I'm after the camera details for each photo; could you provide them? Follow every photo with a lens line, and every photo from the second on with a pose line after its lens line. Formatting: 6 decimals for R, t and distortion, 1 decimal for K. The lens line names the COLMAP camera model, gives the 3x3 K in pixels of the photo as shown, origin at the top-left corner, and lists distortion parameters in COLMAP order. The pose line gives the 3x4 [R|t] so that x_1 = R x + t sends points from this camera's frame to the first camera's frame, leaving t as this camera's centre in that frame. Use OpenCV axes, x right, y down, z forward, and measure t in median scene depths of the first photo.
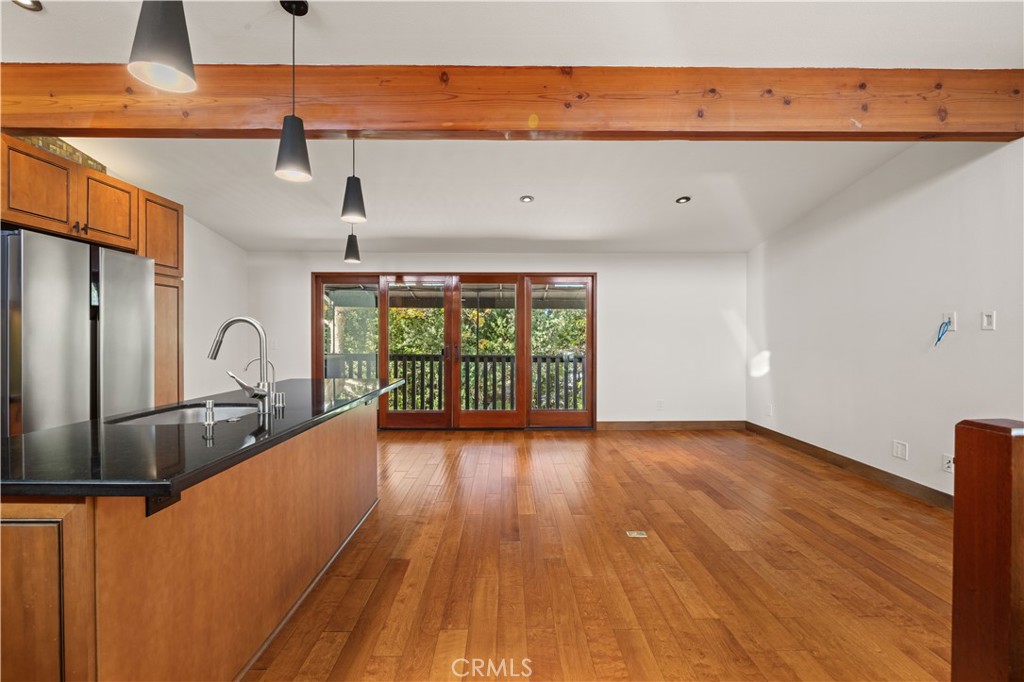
lens RADIAL K [[463.6, 0, 509.9], [0, 463.6, 338.7], [0, 0, 1]] dist [-0.004831, -0.000411]
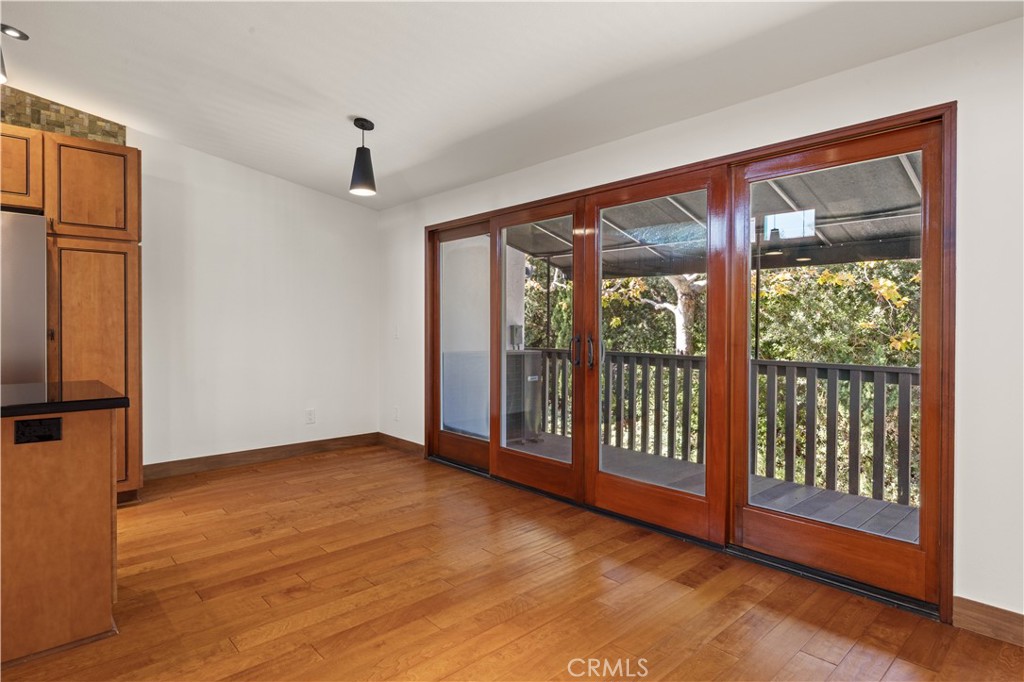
lens RADIAL K [[551.9, 0, 507.7], [0, 551.9, 331.5], [0, 0, 1]] dist [-0.004773, -0.001071]
pose [[0.664692, 0.006443, -0.747090, 0.426961], [-0.009919, 0.999951, -0.000201, 0.015841], [0.747052, 0.007544, 0.664723, 0.892959]]
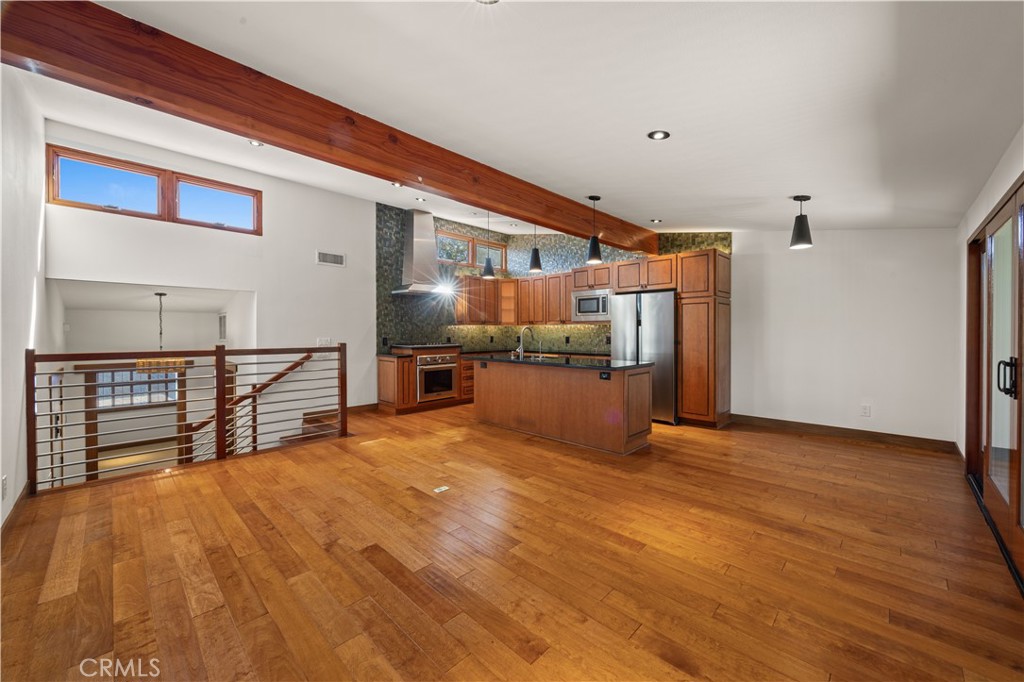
lens RADIAL K [[394.4, 0, 518.6], [0, 394.4, 336.9], [0, 0, 1]] dist [-0.002296, 0.000146]
pose [[-0.699264, 0.011540, -0.714770, 0.722303], [-0.005231, 0.999760, 0.021258, -0.020656], [0.714844, 0.018604, -0.699036, 1.529540]]
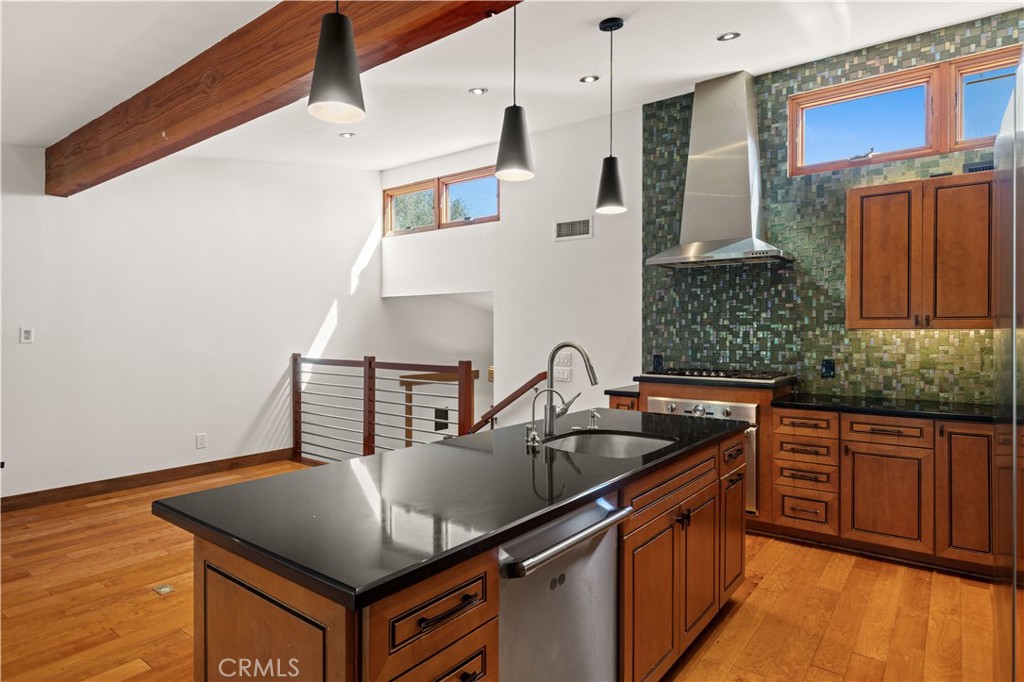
lens RADIAL K [[574.3, 0, 501.8], [0, 574.3, 335.3], [0, 0, 1]] dist [-0.006057, -0.000478]
pose [[-0.781166, -0.002335, 0.624319, -0.692683], [0.005635, 0.999926, 0.010790, -0.040517], [-0.624298, 0.011947, -0.781095, 1.141920]]
